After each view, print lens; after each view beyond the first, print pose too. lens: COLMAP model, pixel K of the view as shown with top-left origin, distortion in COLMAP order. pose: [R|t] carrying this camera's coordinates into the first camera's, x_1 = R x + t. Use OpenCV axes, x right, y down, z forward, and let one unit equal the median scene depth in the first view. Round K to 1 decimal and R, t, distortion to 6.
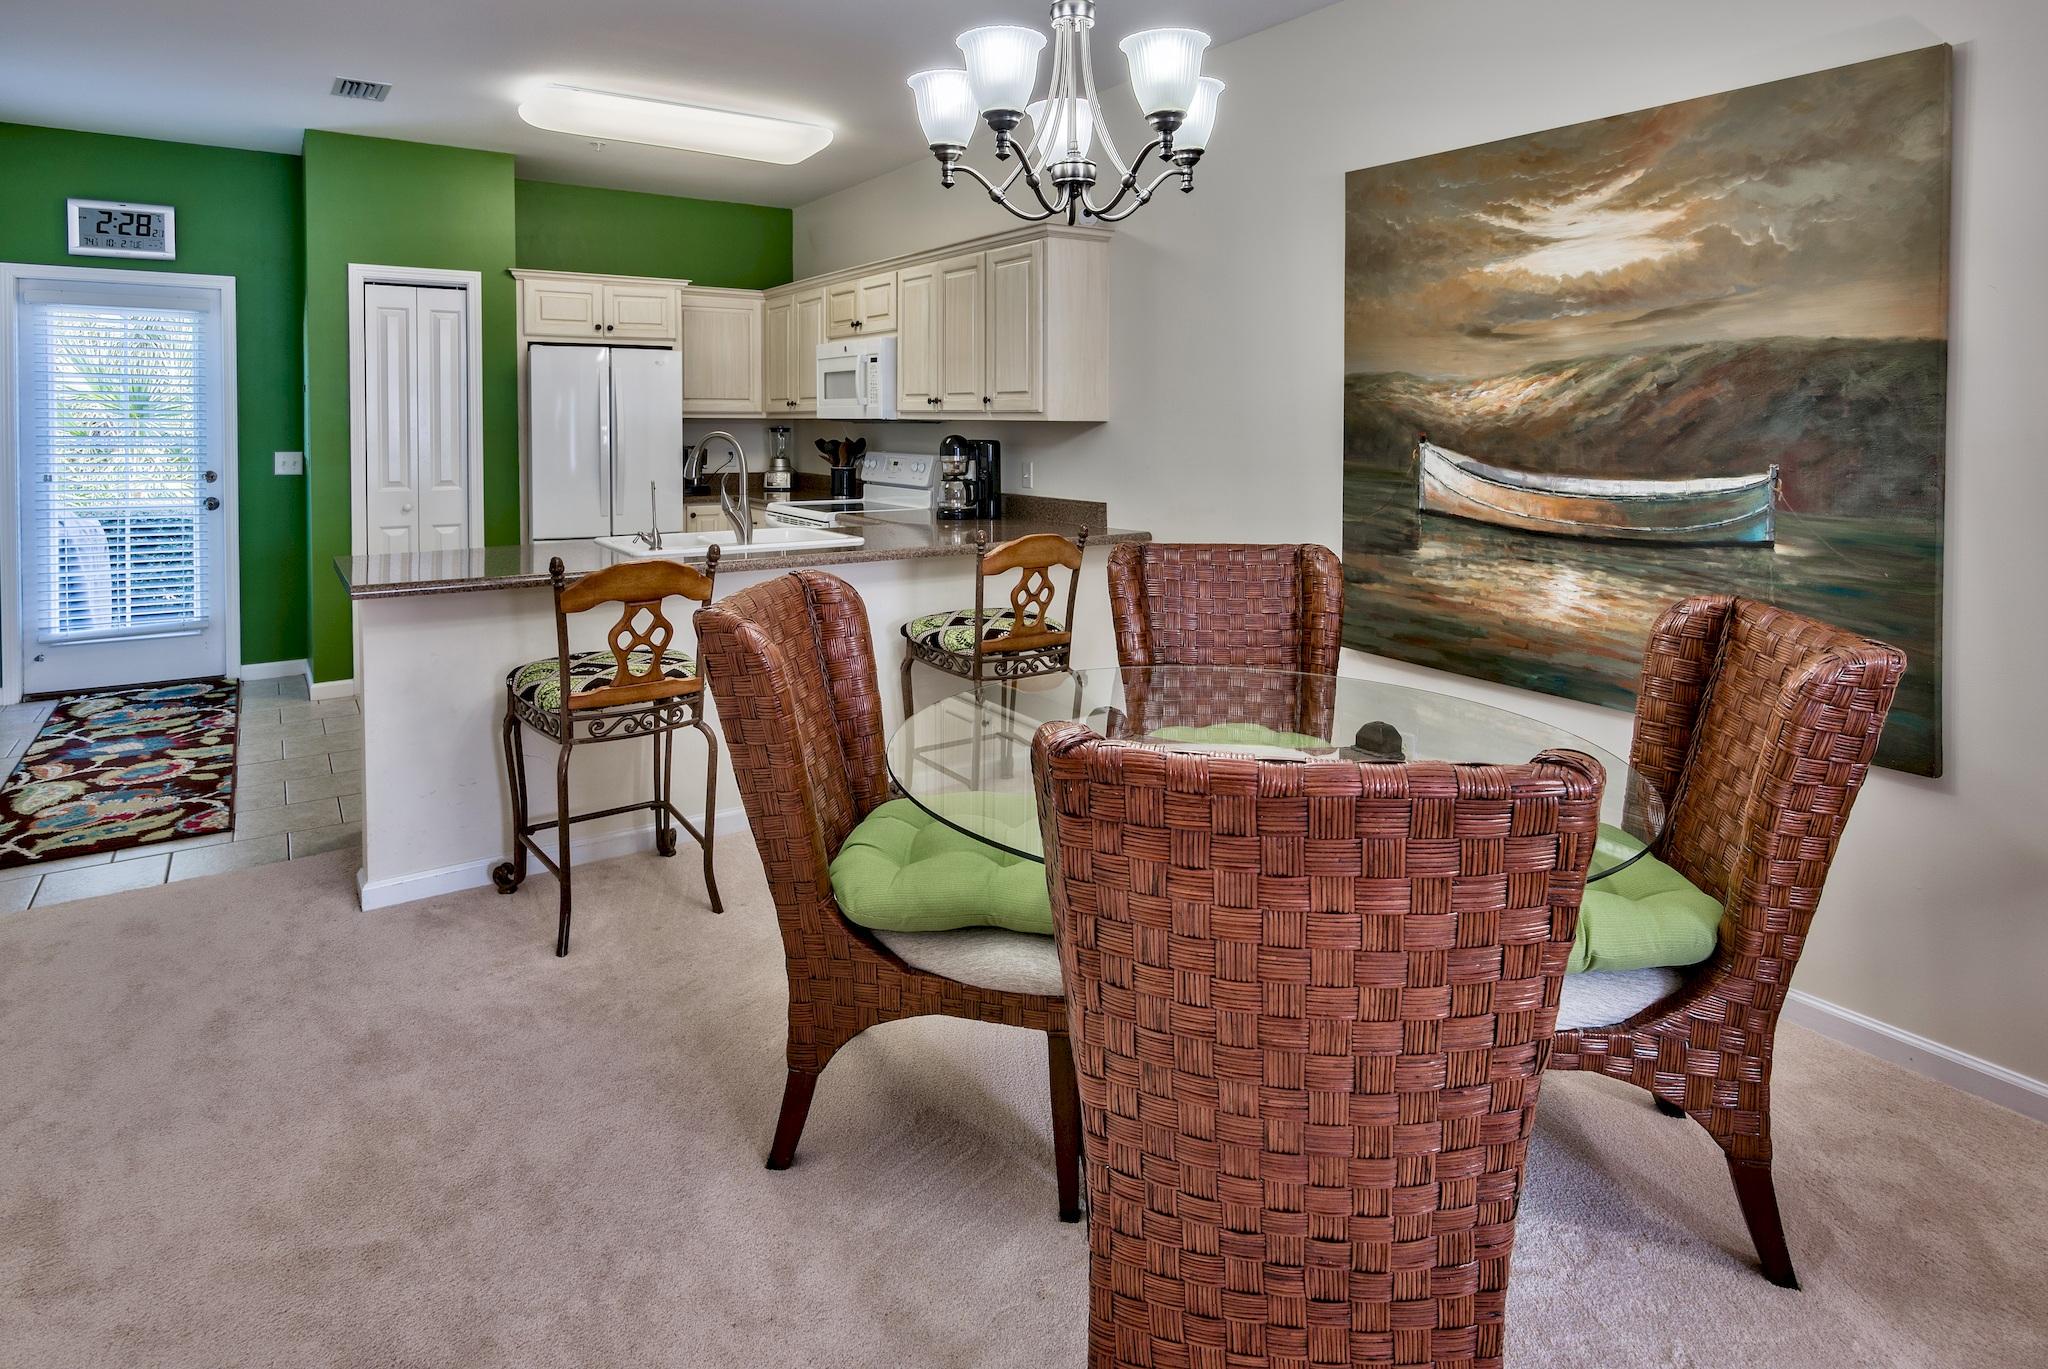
lens RADIAL K [[1121.0, 0, 991.7], [0, 1121.0, 443.4], [0, 0, 1]] dist [-0.002285, -0.000054]
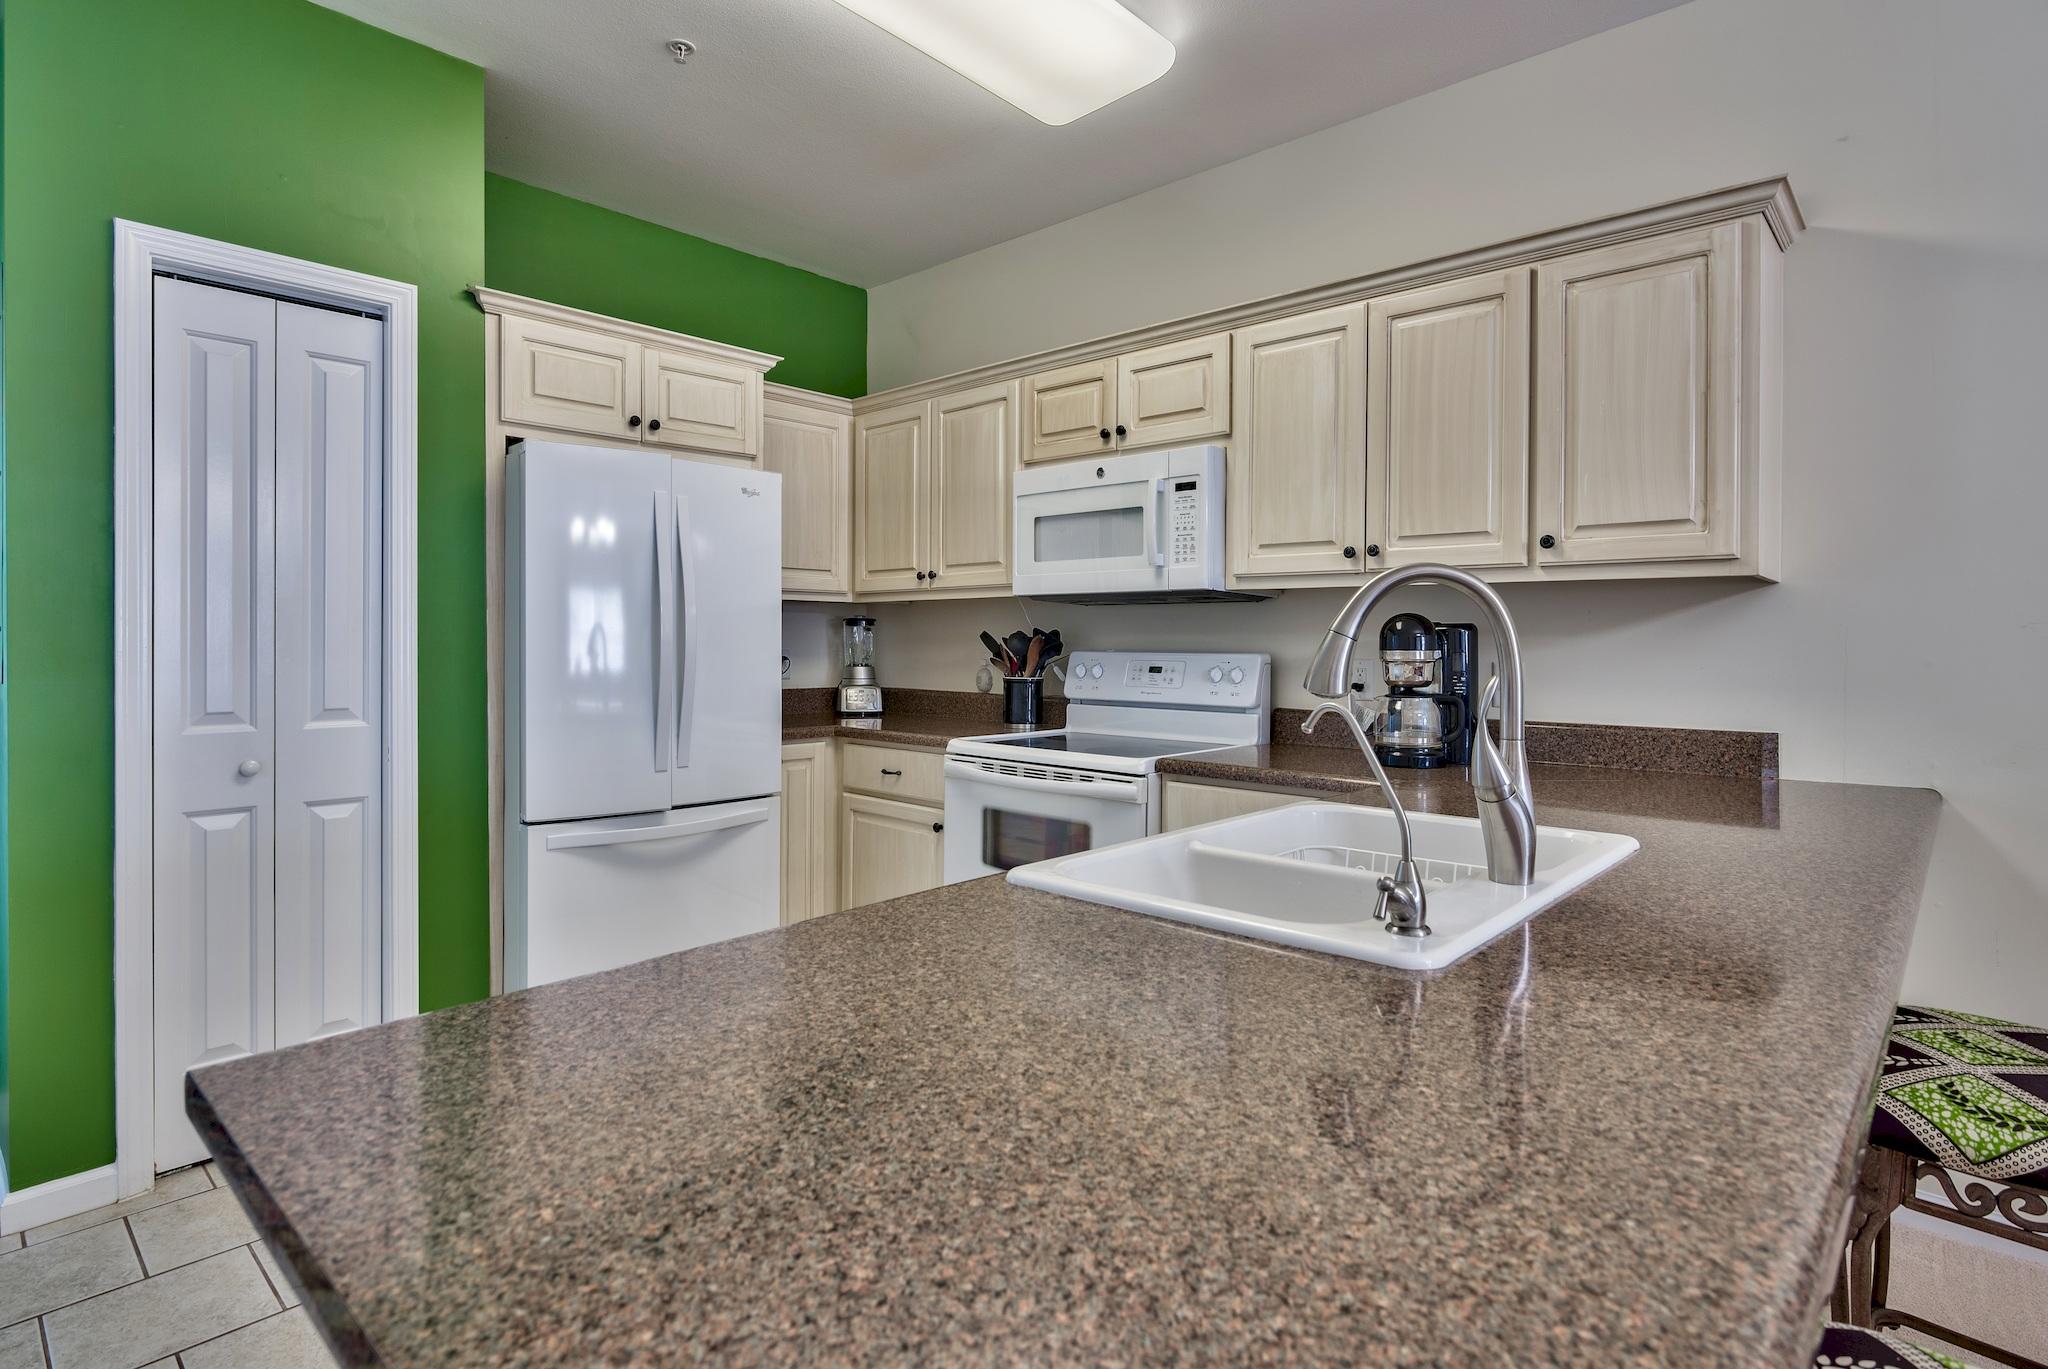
lens RADIAL K [[1038.6, 0, 998.5], [0, 1038.6, 644.2], [0, 0, 1]] dist [-0.002394, -0.000182]
pose [[0.971481, 0.000732, 0.237117, -0.519635], [0.003470, 0.999844, -0.017303, 0.023675], [-0.237093, 0.017632, 0.971327, 0.818465]]
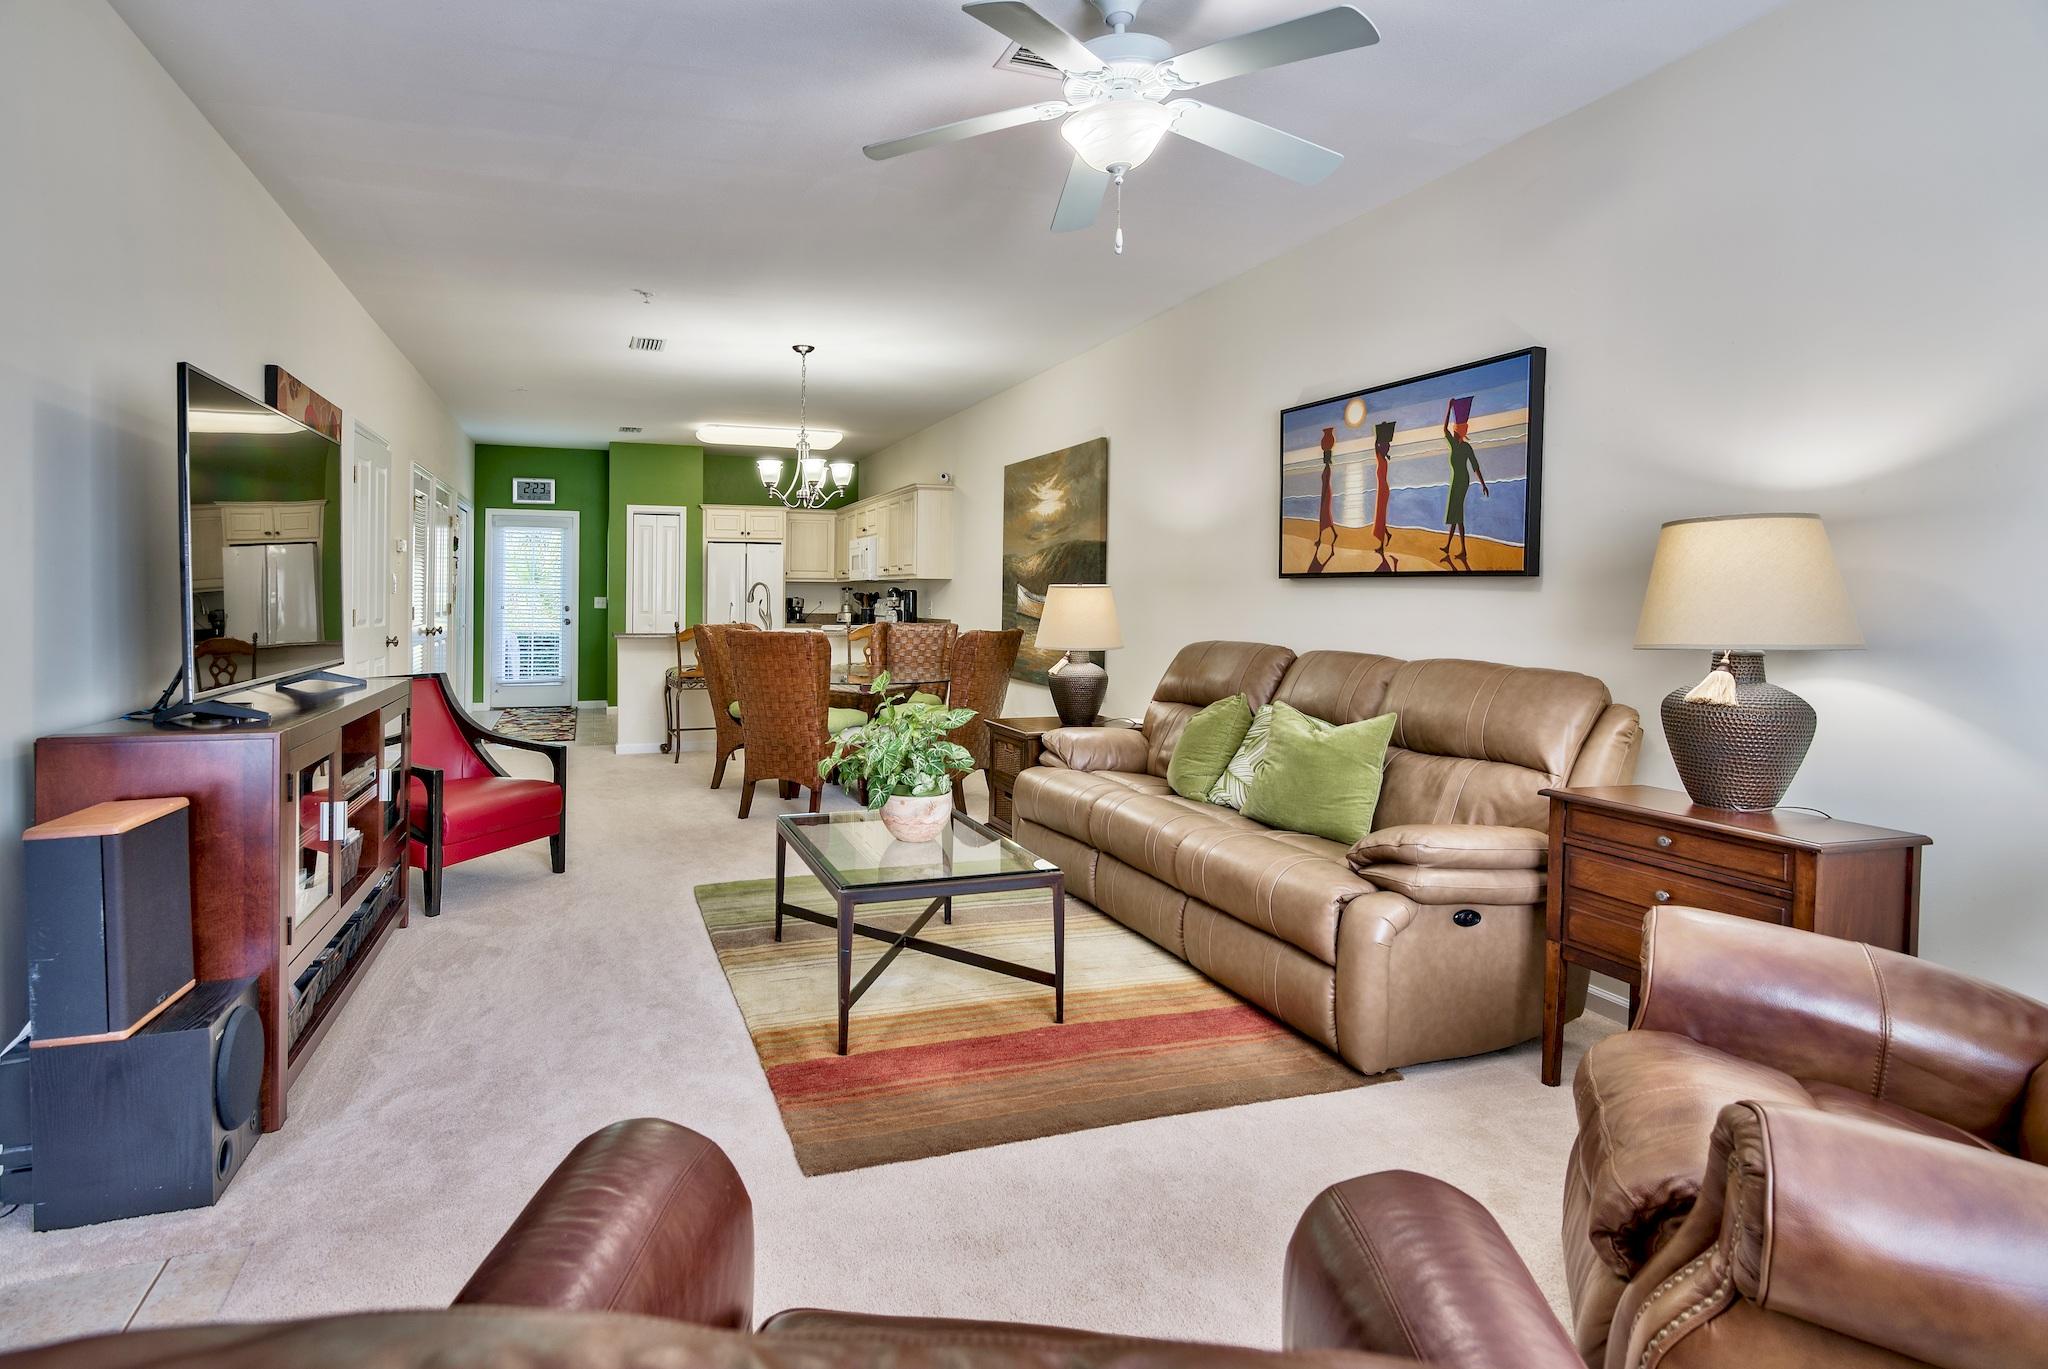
lens RADIAL K [[1027.4, 0, 925.4], [0, 1027.4, 605.7], [0, 0, 1]] dist [-0.003520, -0.000659]
pose [[0.963782, 0.008836, -0.266544, 0.748941], [-0.013821, 0.999763, -0.016833, 0.081823], [0.266332, 0.019907, 0.963676, -1.095079]]
